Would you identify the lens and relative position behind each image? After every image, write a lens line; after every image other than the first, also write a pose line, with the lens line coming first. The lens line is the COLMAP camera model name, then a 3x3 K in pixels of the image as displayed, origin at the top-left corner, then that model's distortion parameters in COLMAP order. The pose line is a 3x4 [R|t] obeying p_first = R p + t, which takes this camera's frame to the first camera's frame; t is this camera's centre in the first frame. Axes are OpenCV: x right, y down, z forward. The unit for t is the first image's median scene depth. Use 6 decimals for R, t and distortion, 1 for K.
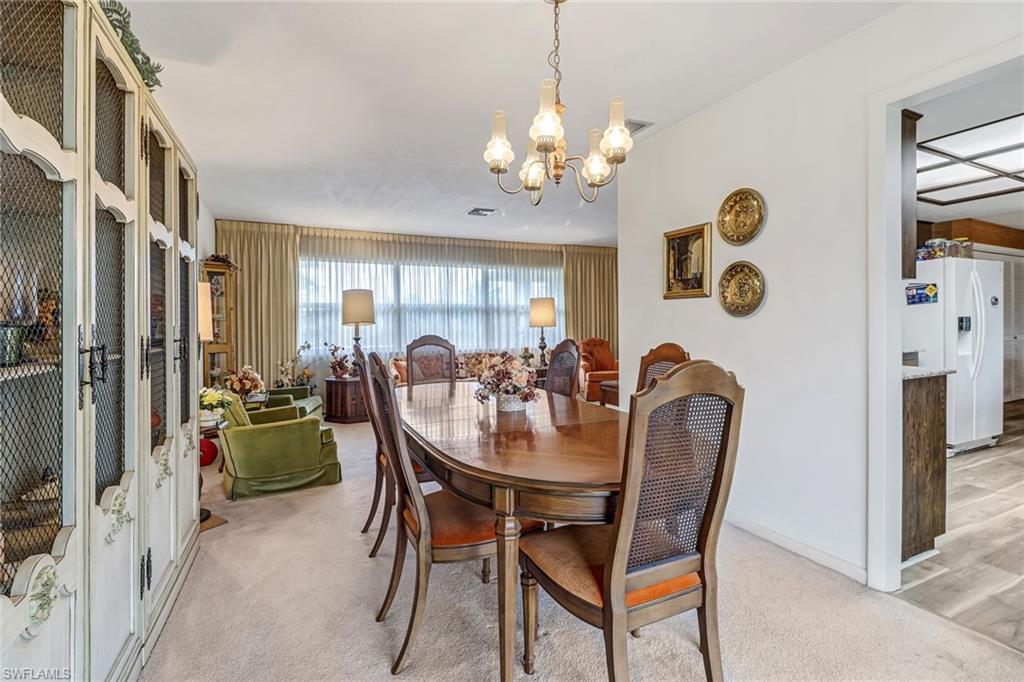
lens RADIAL K [[470.9, 0, 514.1], [0, 470.9, 332.1], [0, 0, 1]] dist [-0.001181, -0.008476]
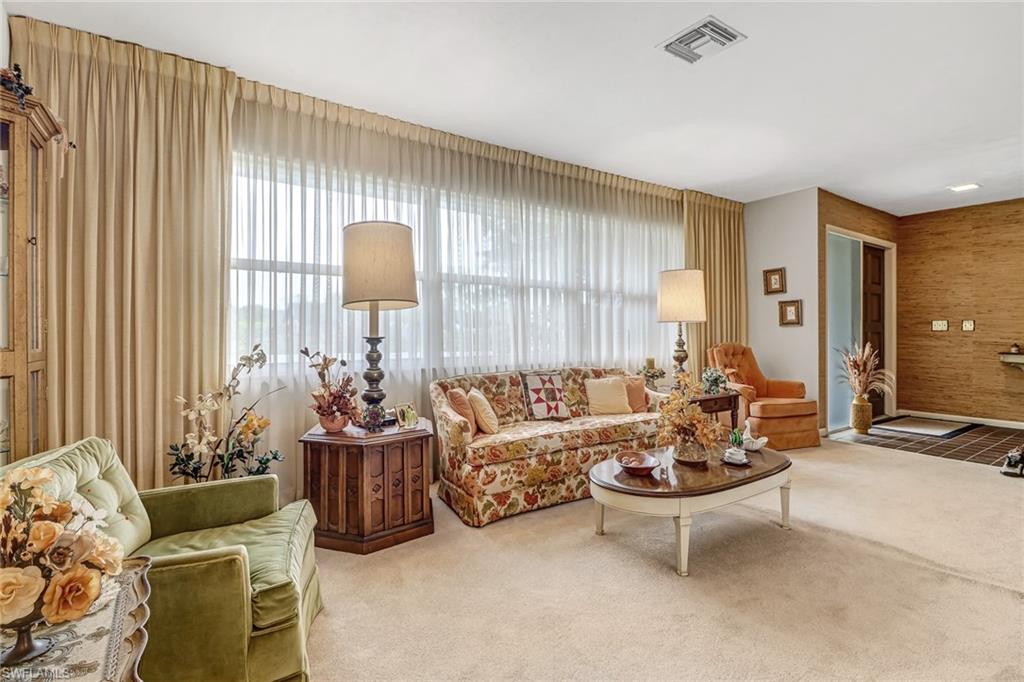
lens RADIAL K [[487.9, 0, 512.0], [0, 487.9, 341.0], [0, 0, 1]] dist [-0.038706, -0.000277]
pose [[0.987891, 0.001579, 0.155141, -0.277353], [-0.000540, 0.999977, -0.006738, 0.018201], [-0.155148, 0.006572, 0.987869, 0.542818]]
